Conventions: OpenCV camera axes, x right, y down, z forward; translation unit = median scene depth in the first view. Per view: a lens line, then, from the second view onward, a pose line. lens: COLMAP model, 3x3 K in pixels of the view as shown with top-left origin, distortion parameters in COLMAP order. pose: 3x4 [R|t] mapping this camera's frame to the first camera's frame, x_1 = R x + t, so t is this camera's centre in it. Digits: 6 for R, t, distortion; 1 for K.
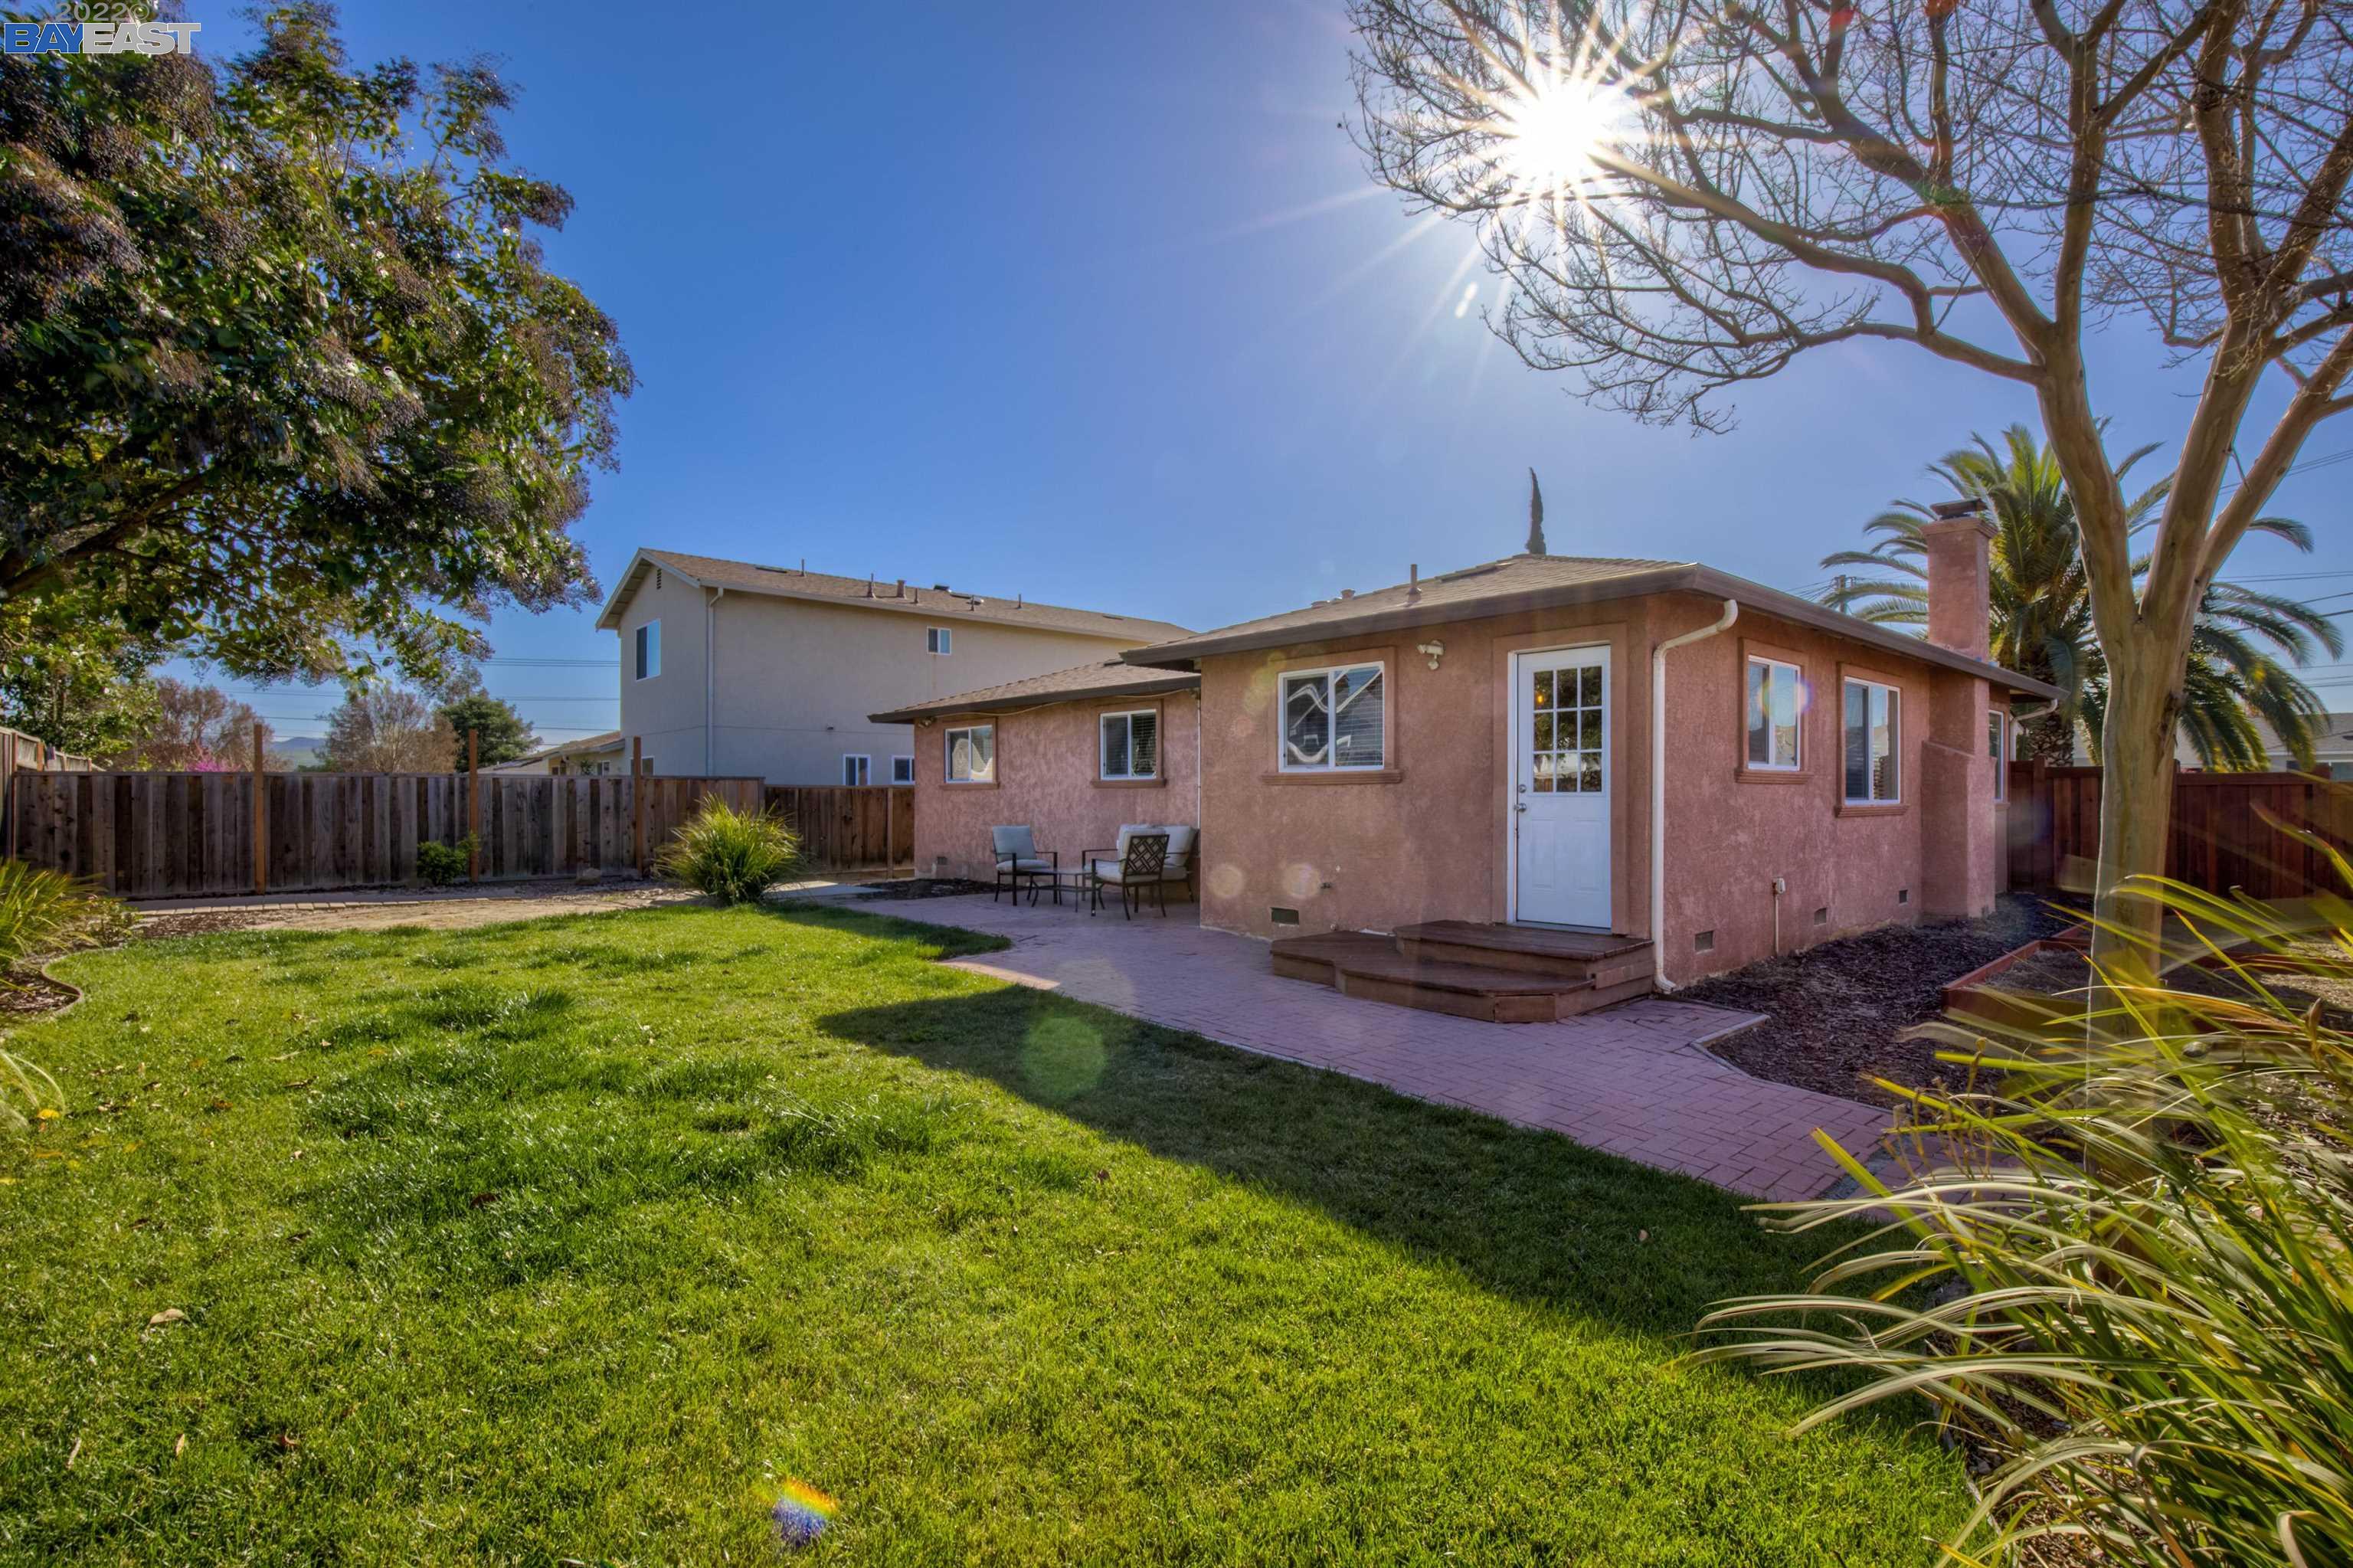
lens RADIAL K [[1085.3, 0, 1173.3], [0, 1085.3, 788.9], [0, 0, 1]] dist [-0.002144, 0.000897]
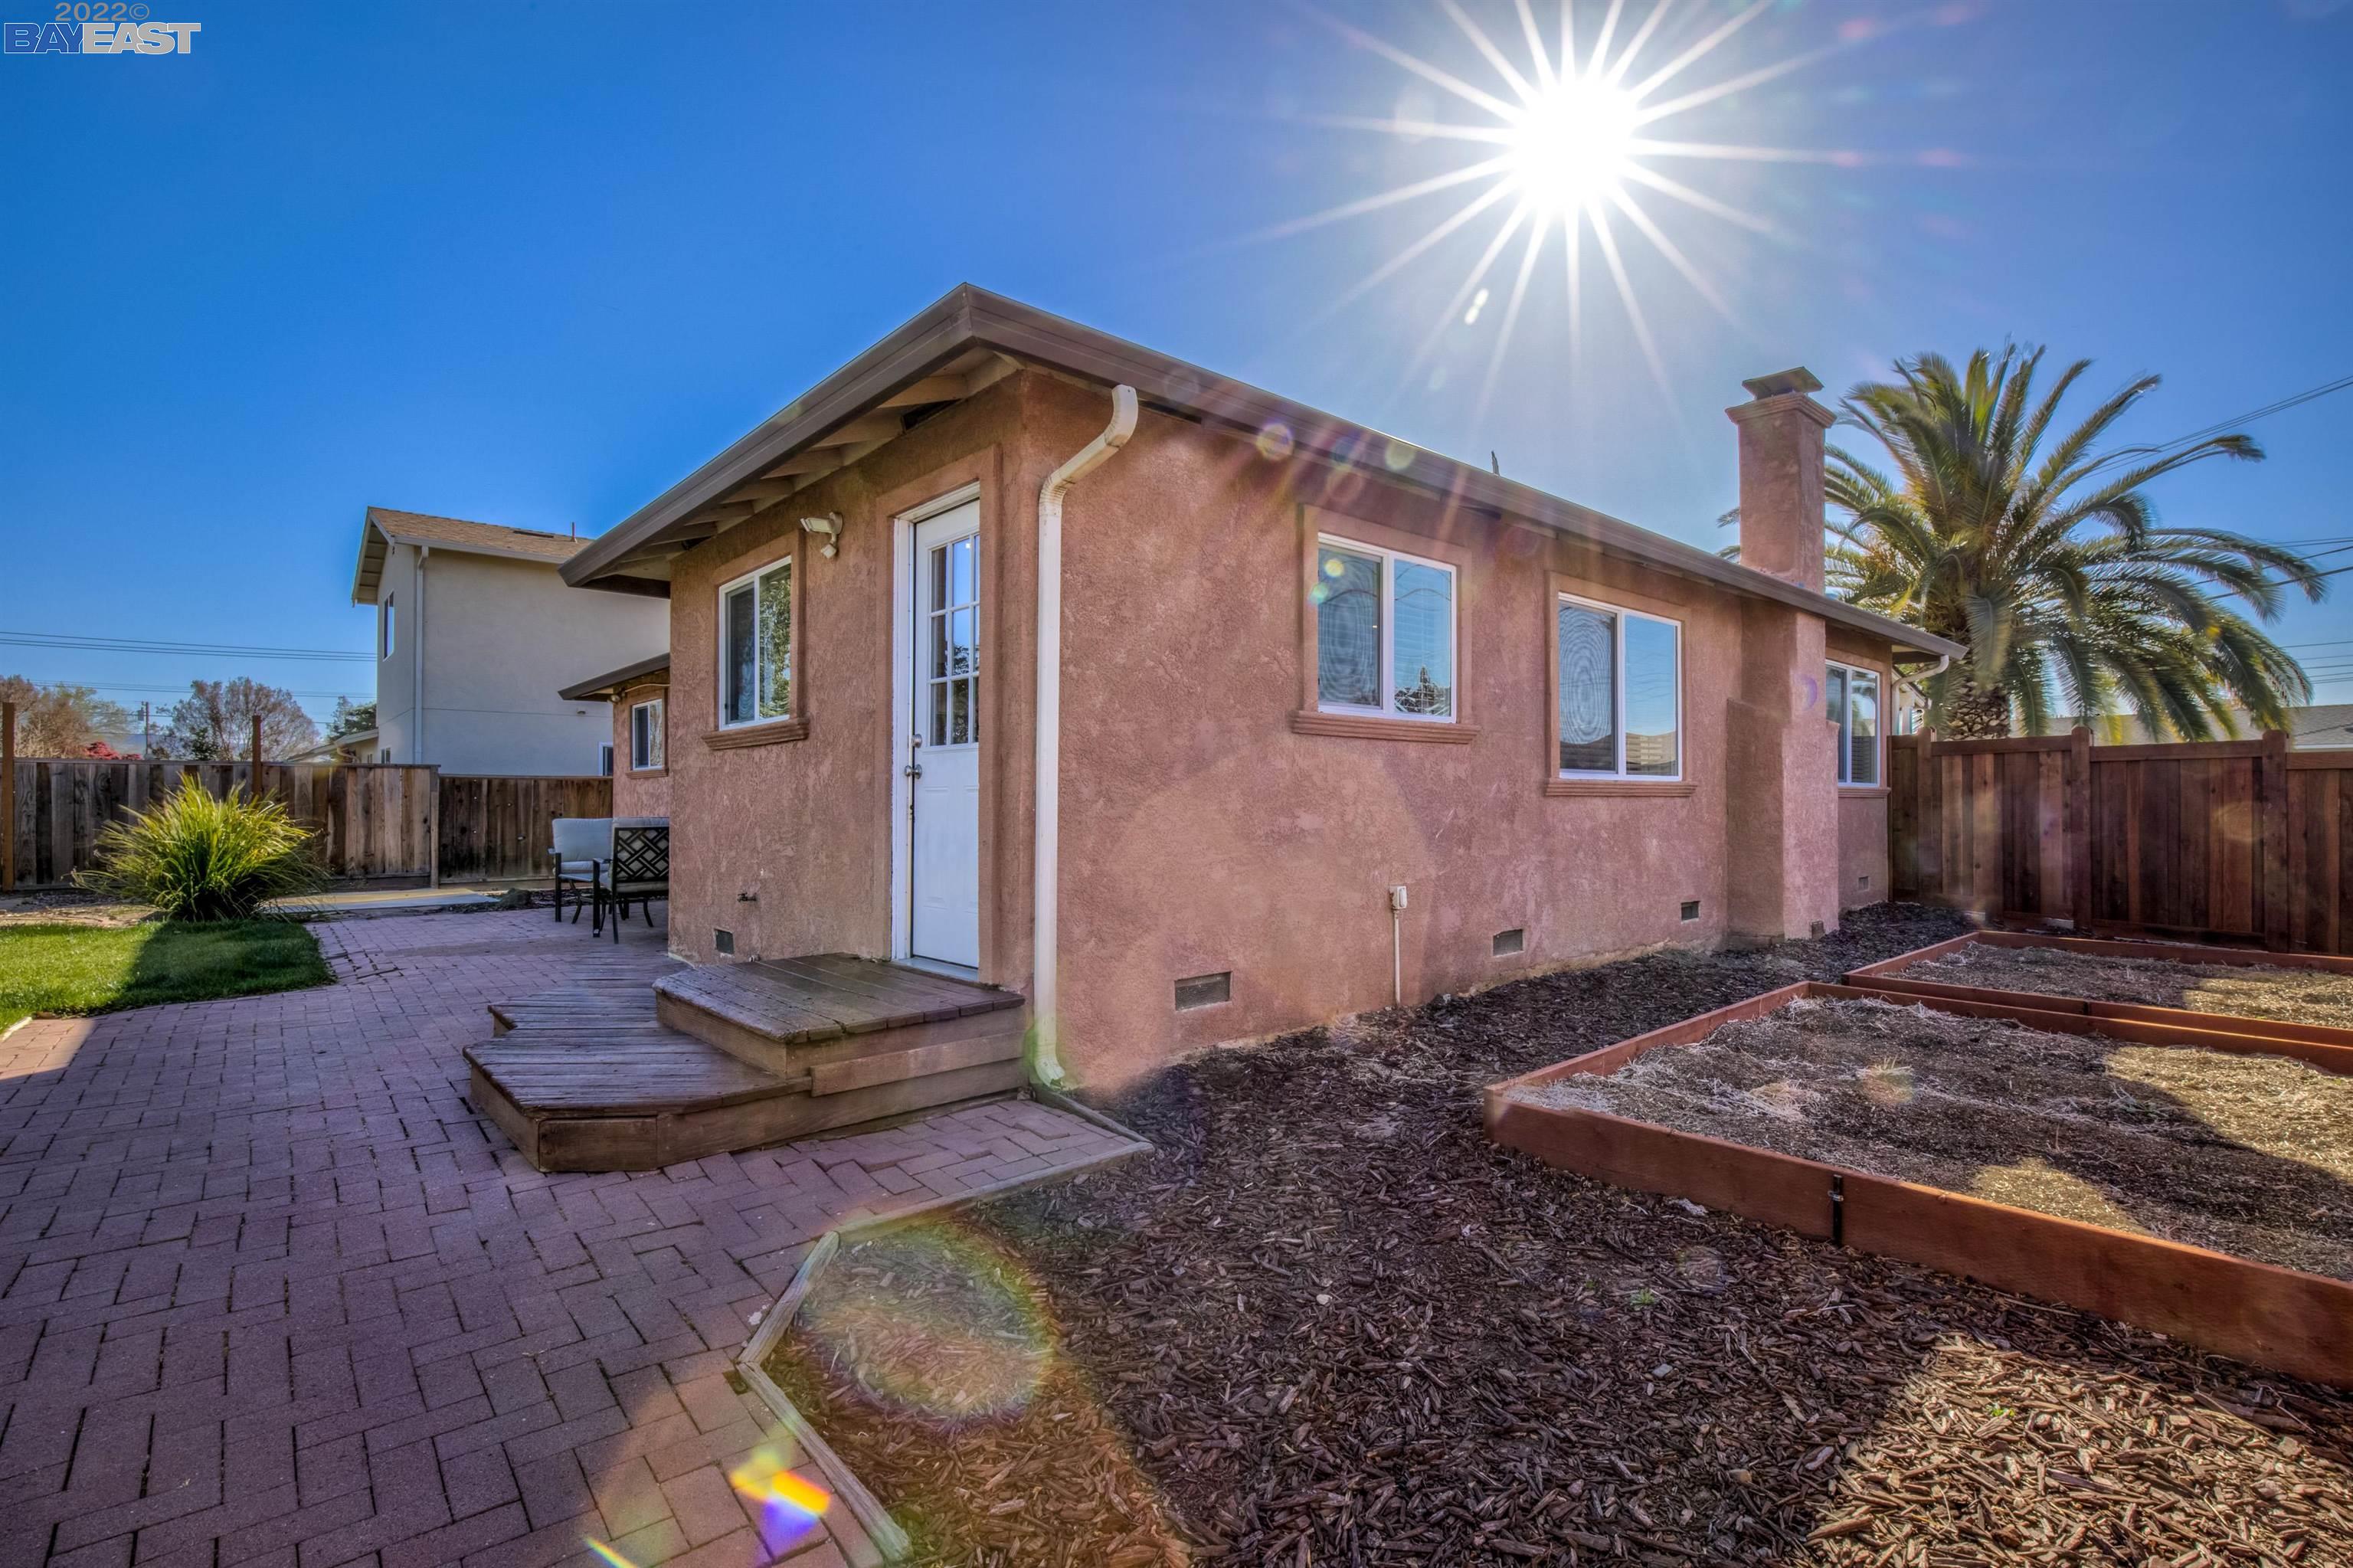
lens RADIAL K [[1085.3, 0, 1180.7], [0, 1085.3, 790.7], [0, 0, 1]] dist [-0.002144, 0.000897]
pose [[0.999989, -0.001414, -0.004463, 0.288181], [0.001394, 0.999989, -0.004415, 0.018883], [0.004469, 0.004409, 0.999980, 0.234904]]
